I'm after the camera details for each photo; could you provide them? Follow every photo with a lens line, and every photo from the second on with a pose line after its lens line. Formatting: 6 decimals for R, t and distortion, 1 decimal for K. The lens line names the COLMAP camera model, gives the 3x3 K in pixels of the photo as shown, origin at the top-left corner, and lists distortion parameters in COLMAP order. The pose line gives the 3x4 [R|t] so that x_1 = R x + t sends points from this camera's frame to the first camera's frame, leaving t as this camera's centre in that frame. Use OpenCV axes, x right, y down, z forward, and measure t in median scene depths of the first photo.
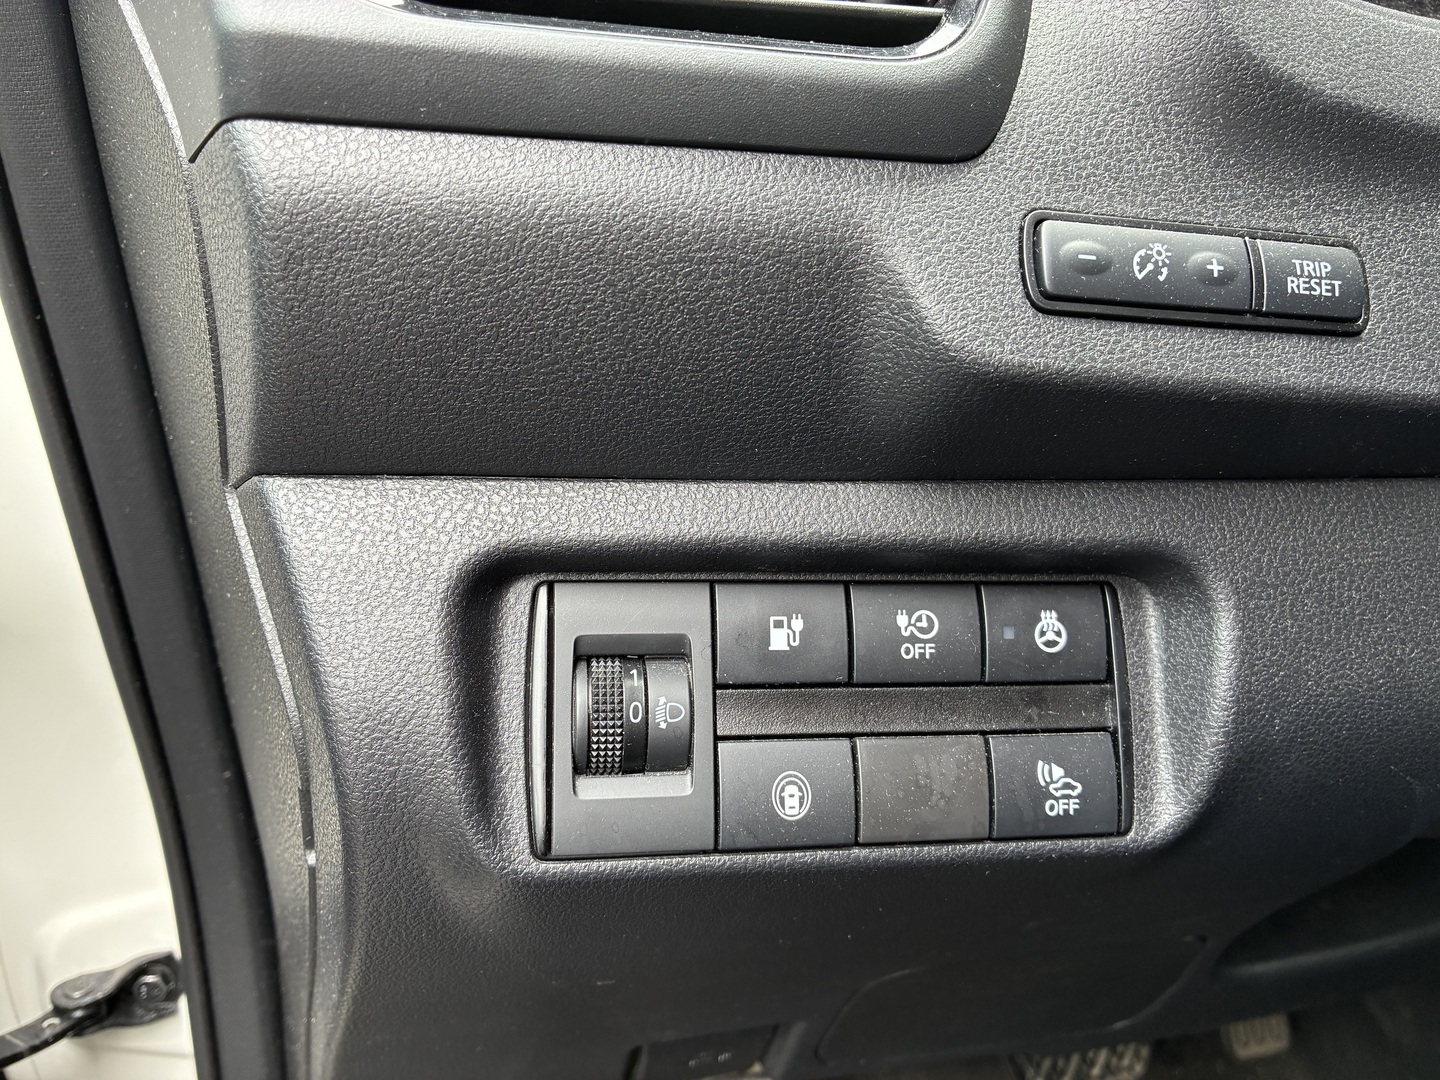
lens RADIAL K [[1069.0, 0, 720.0], [0, 1069.0, 540.0], [0, 0, 1]] dist [0.006120, 0.000573]
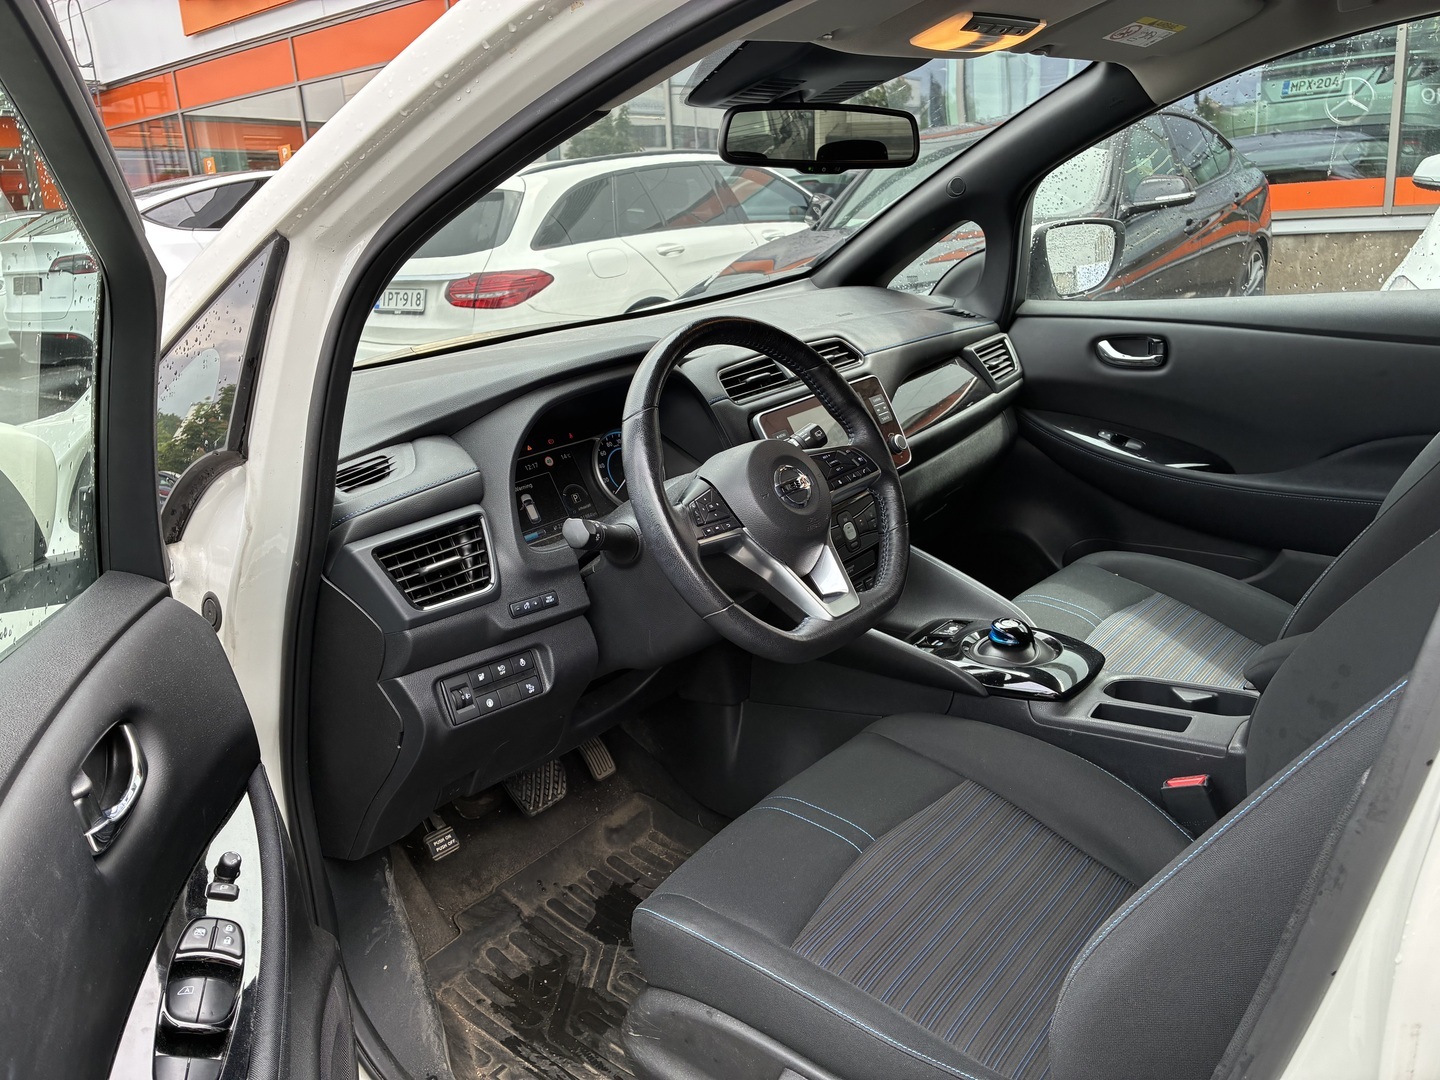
lens RADIAL K [[1069.0, 0, 720.0], [0, 1069.0, 540.0], [0, 0, 1]] dist [0.006120, 0.000573]
pose [[0.821358, -0.219633, 0.526434, -1.796128], [0.211710, 0.974358, 0.076195, -0.816425], [-0.529670, 0.048868, 0.846795, -4.699988]]
